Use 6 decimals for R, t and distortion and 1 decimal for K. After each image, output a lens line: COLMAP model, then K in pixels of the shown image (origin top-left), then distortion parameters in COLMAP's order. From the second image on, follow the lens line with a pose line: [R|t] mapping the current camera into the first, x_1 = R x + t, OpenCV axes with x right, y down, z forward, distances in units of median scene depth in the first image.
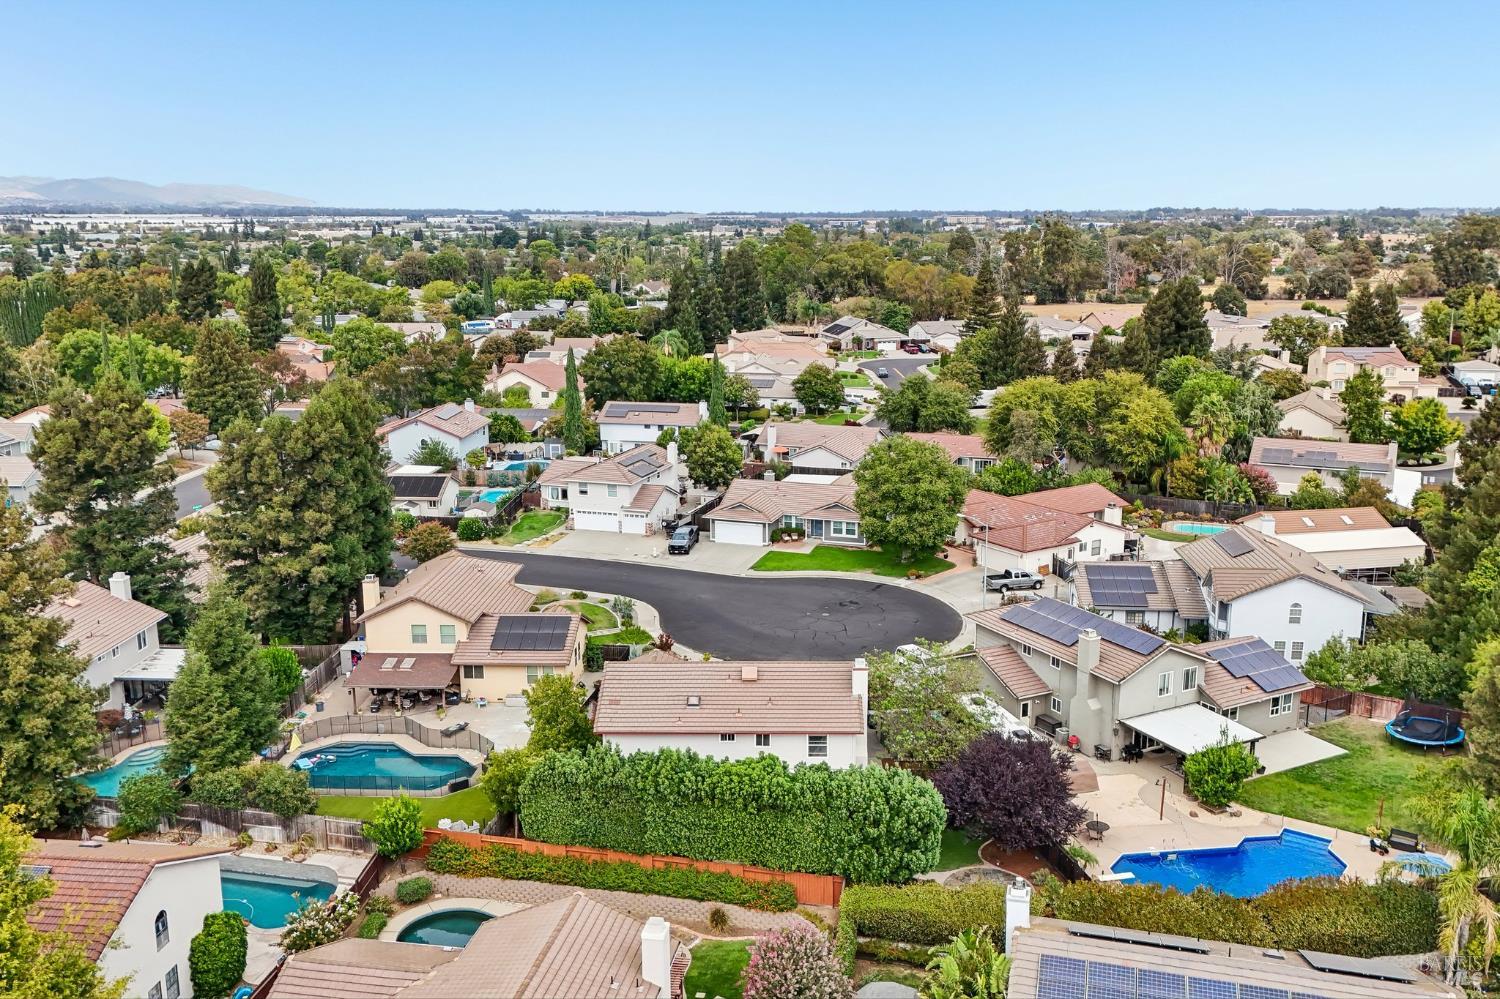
lens RADIAL K [[1290.0, 0, 750.0], [0, 1290.0, 499.5], [0, 0, 1]] dist [0.124217, -0.207812]
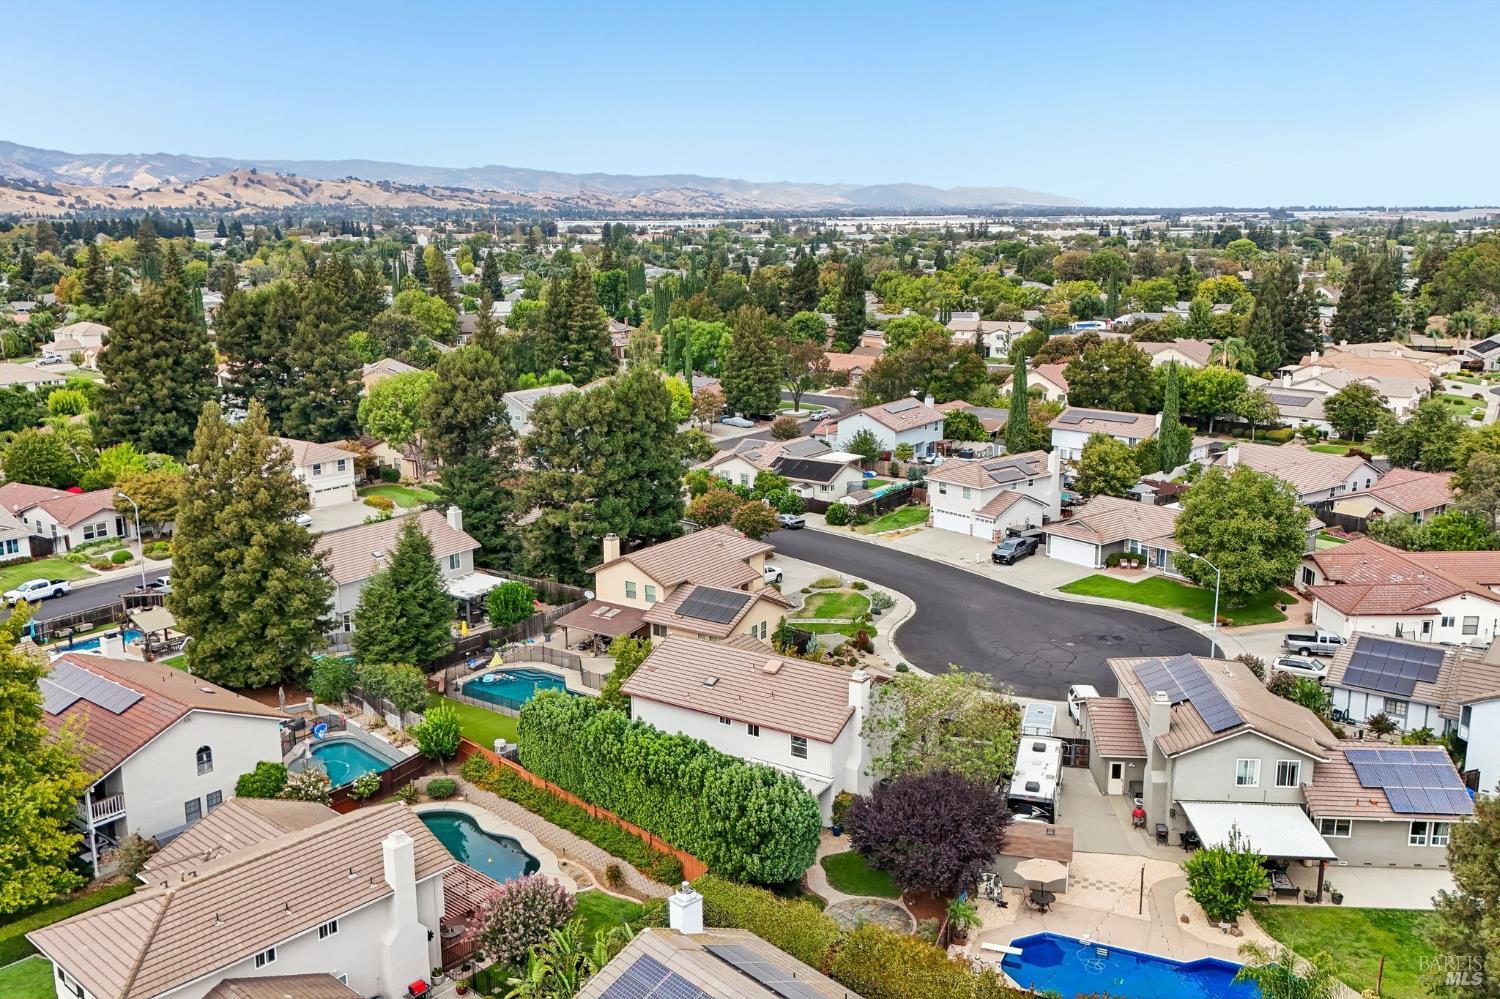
lens RADIAL K [[1290.0, 0, 750.0], [0, 1290.0, 499.5], [0, 0, 1]] dist [0.124217, -0.207812]
pose [[0.848765, 0.112258, -0.516716, 0.284711], [-0.111889, 0.993206, 0.031986, -0.016120], [0.516796, 0.030666, 0.855559, 0.060531]]
